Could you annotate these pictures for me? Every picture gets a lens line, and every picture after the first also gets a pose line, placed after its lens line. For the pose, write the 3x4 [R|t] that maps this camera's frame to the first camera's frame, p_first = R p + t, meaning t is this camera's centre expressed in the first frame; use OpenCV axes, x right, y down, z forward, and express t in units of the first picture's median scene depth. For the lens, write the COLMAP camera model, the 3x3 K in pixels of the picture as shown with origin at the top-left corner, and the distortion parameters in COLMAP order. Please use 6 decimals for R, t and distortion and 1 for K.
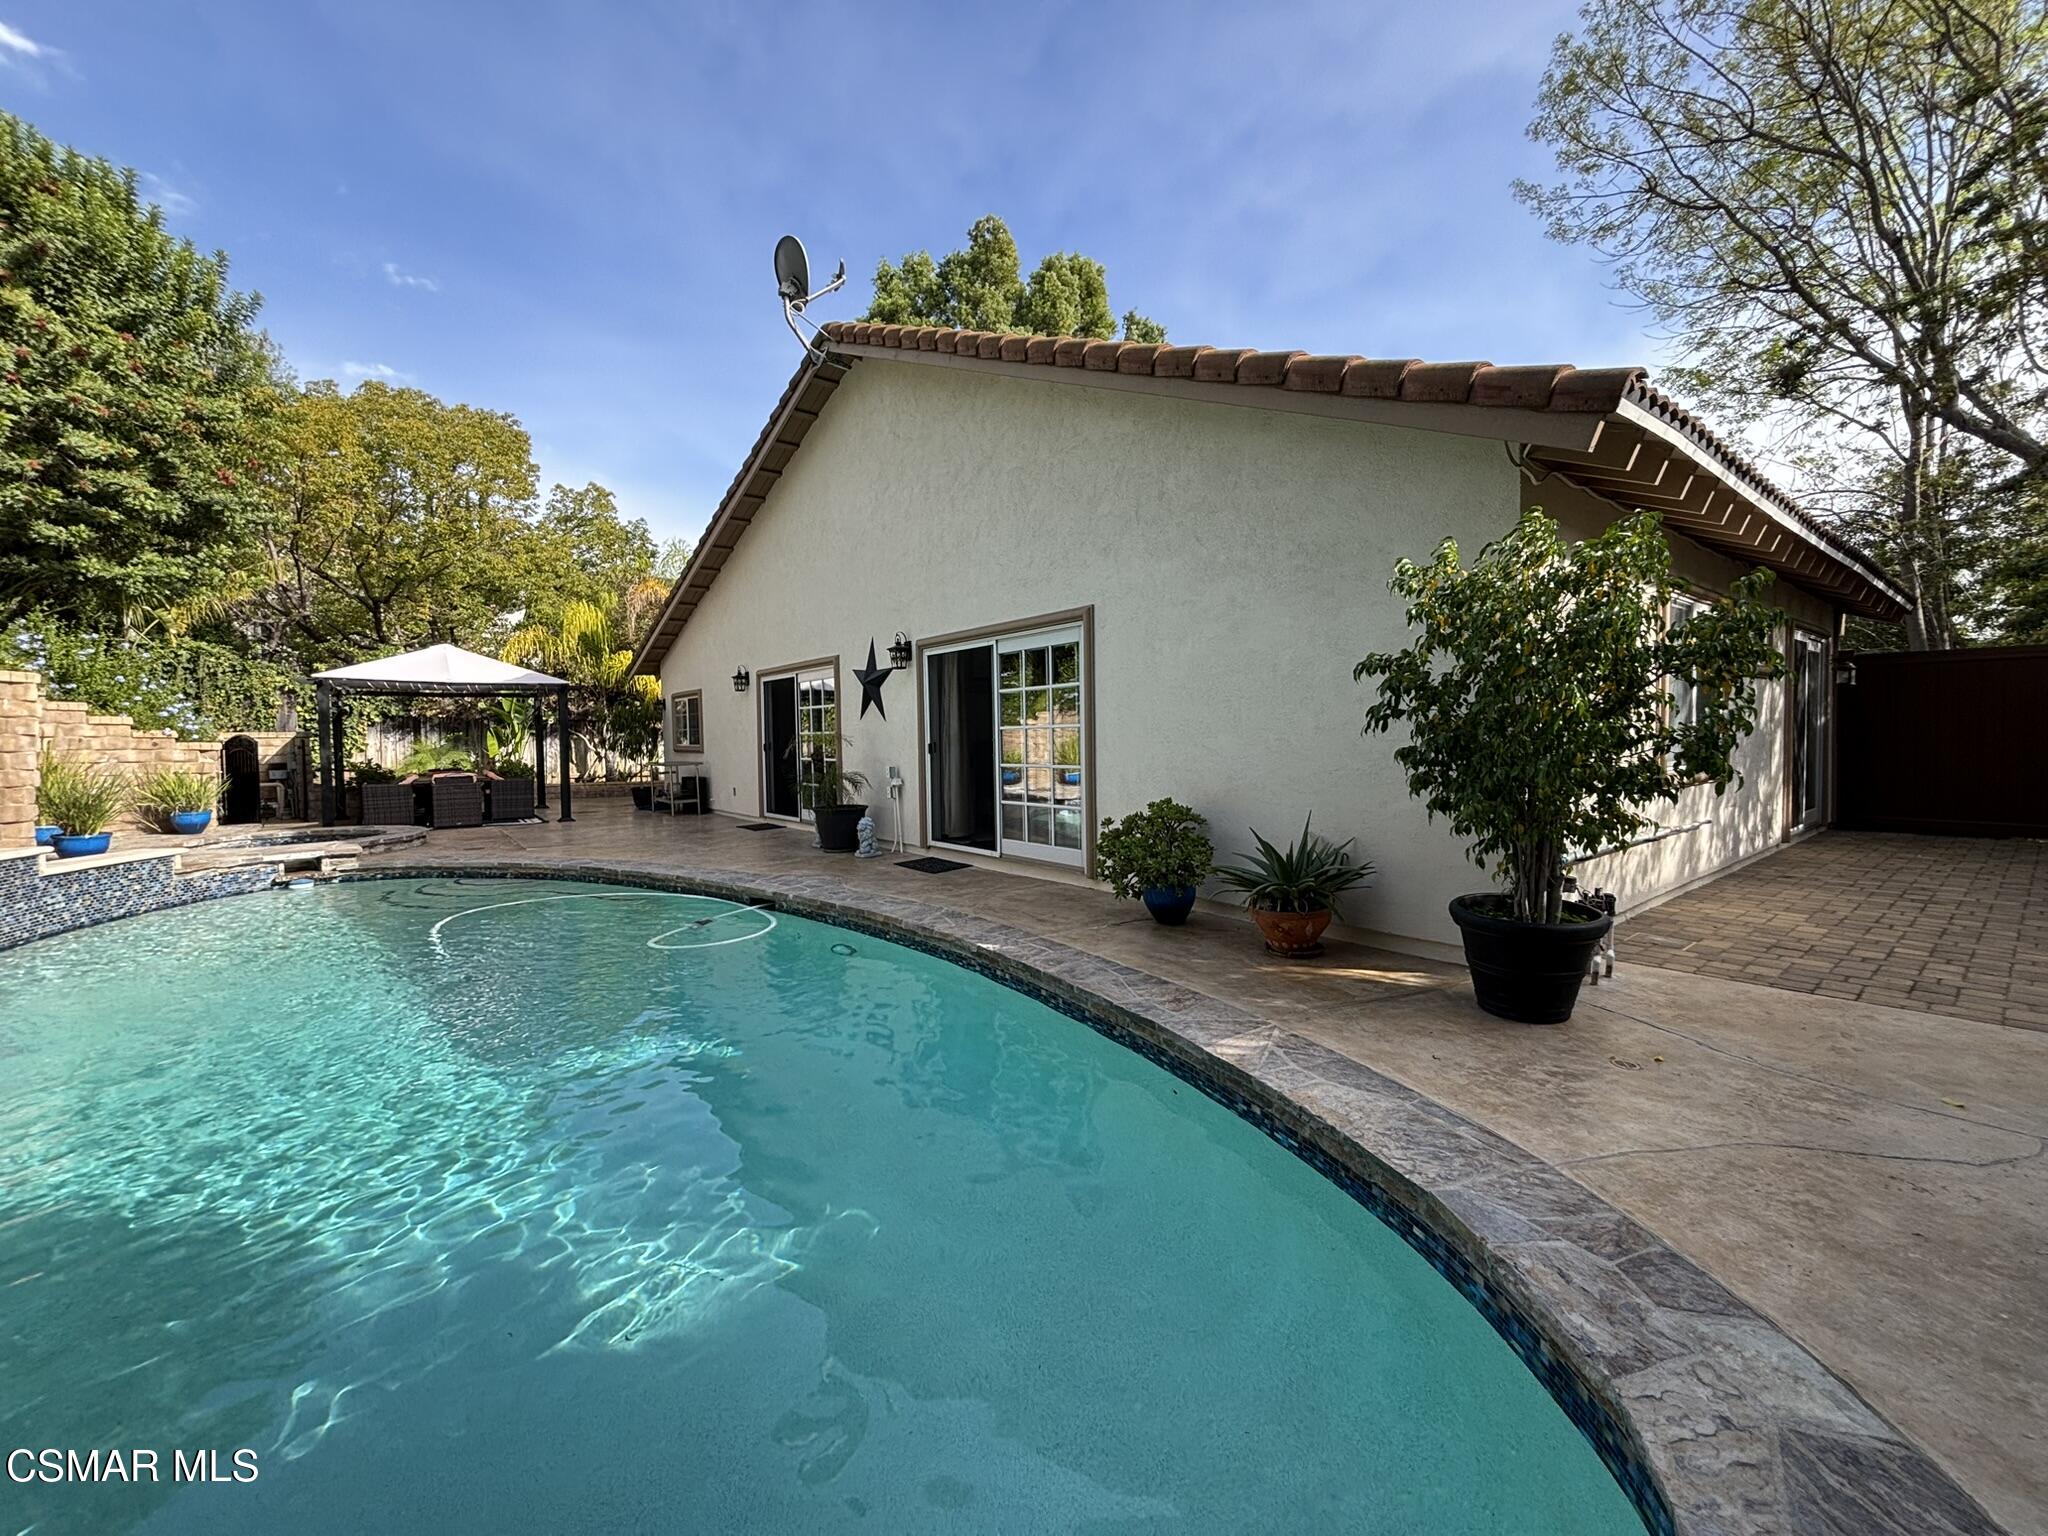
lens RADIAL K [[822.4, 0, 1024.0], [0, 822.4, 768.0], [0, 0, 1]] dist [0.001868, -0.000007]
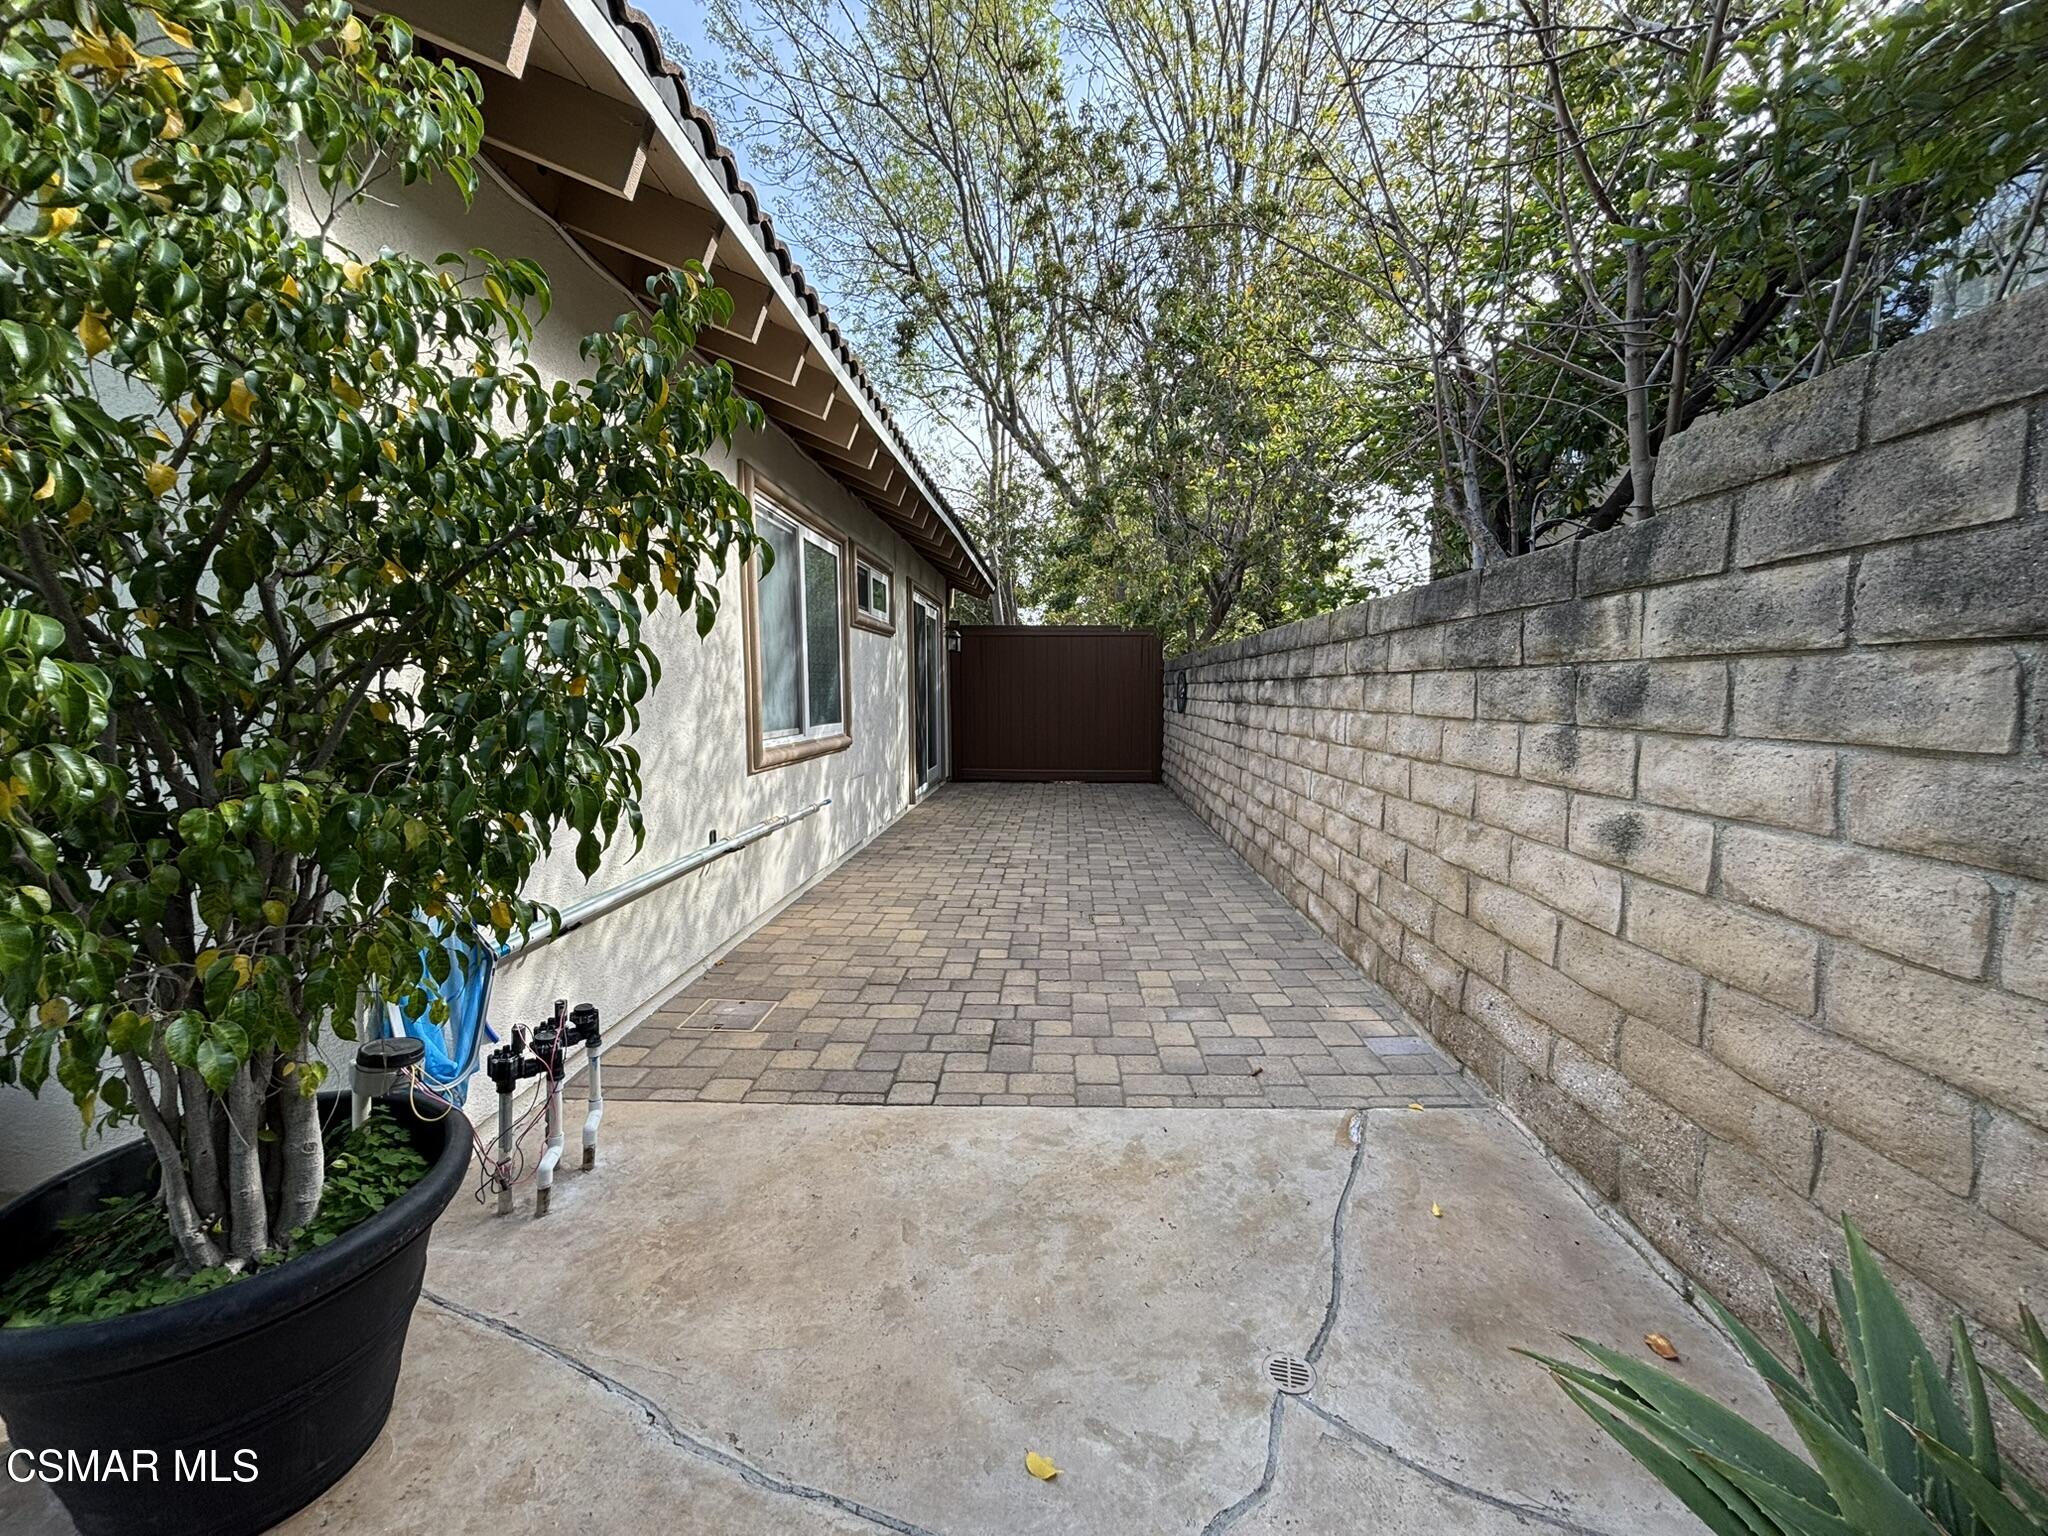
lens RADIAL K [[825.2, 0, 1026.9], [0, 825.2, 762.3], [0, 0, 1]] dist [0.029587, -0.023096]
pose [[0.657512, -0.043115, 0.752209, 0.287810], [0.015213, 0.998918, 0.043957, -0.008972], [-0.753290, -0.017459, 0.657456, 0.258252]]
